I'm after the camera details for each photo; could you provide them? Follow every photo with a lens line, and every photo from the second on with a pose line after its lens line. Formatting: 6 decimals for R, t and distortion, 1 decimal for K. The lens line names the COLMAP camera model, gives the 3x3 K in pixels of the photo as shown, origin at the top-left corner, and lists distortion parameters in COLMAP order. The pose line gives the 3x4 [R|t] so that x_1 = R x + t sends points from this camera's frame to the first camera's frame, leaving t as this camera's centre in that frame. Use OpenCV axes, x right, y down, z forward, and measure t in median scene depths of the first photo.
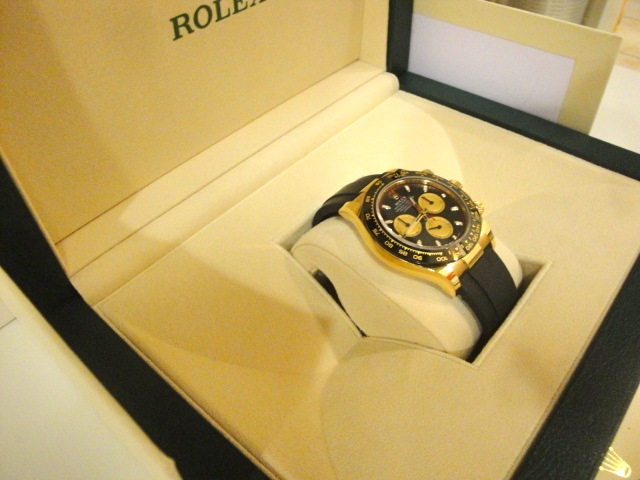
lens RADIAL K [[525.8, 0, 321.7], [0, 525.8, 237.9], [0, 0, 1]] dist [-0.112304, -0.000496]
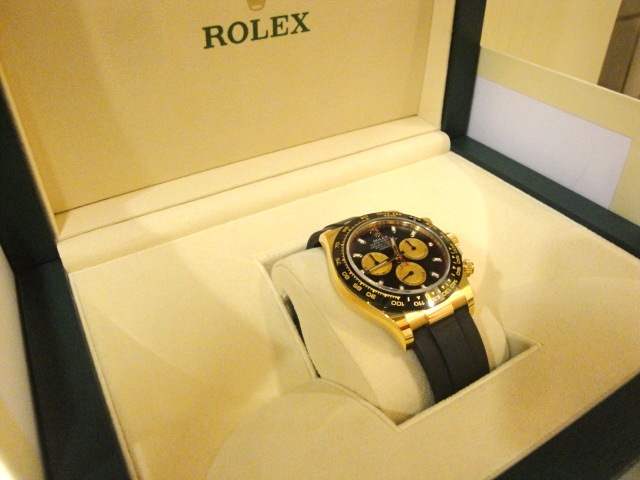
lens RADIAL K [[525.8, 0, 318.2], [0, 525.8, 237.8], [0, 0, 1]] dist [-0.112304, -0.000496]
pose [[0.948732, 0.207287, -0.238618, 0.262662], [-0.240949, 0.962899, -0.121531, 0.066144], [0.204573, 0.172795, 0.963479, 0.075564]]
